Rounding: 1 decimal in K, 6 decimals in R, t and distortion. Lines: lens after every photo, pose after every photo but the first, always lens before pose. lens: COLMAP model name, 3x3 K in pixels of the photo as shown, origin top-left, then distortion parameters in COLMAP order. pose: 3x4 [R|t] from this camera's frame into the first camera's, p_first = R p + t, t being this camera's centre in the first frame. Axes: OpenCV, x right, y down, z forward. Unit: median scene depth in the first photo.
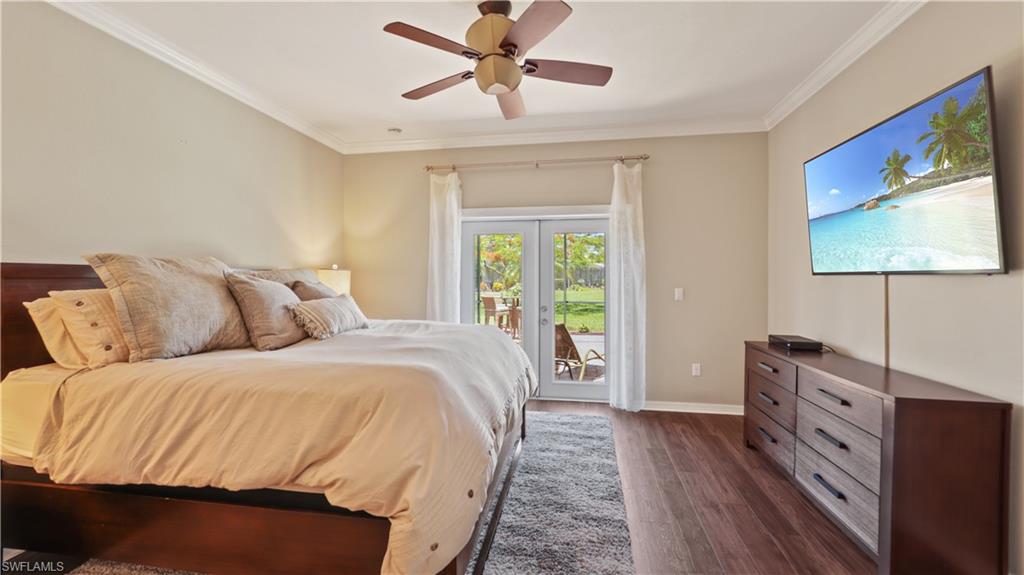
lens RADIAL K [[421.9, 0, 506.1], [0, 421.9, 282.1], [0, 0, 1]] dist [-0.013624, -0.003187]
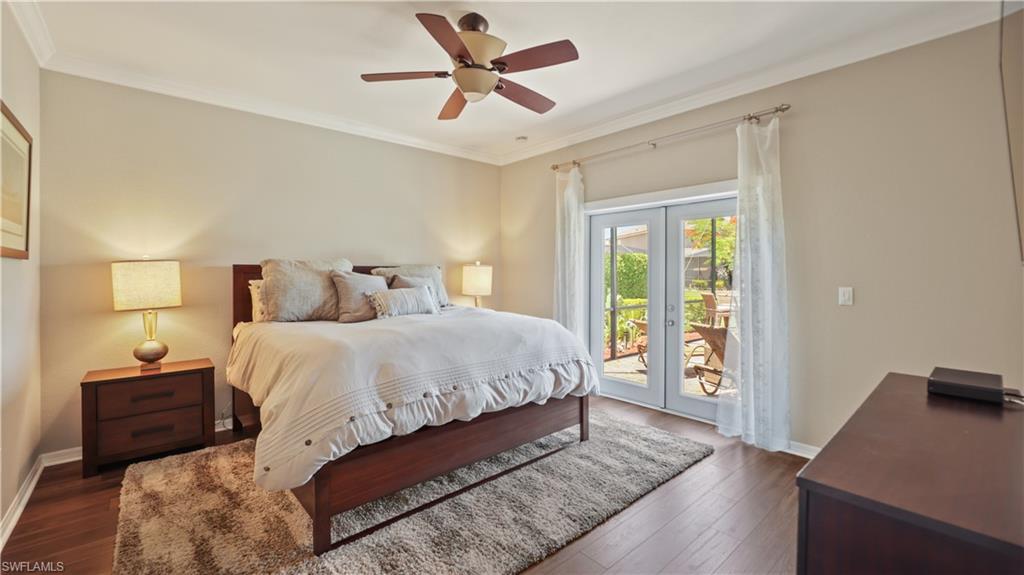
lens RADIAL K [[421.9, 0, 502.6], [0, 421.9, 275.0], [0, 0, 1]] dist [-0.013624, -0.003187]
pose [[0.774212, 0.001277, -0.632925, 0.552709], [-0.004660, 0.999982, -0.003683, 0.000799], [0.632909, 0.005801, 0.774204, 0.167801]]
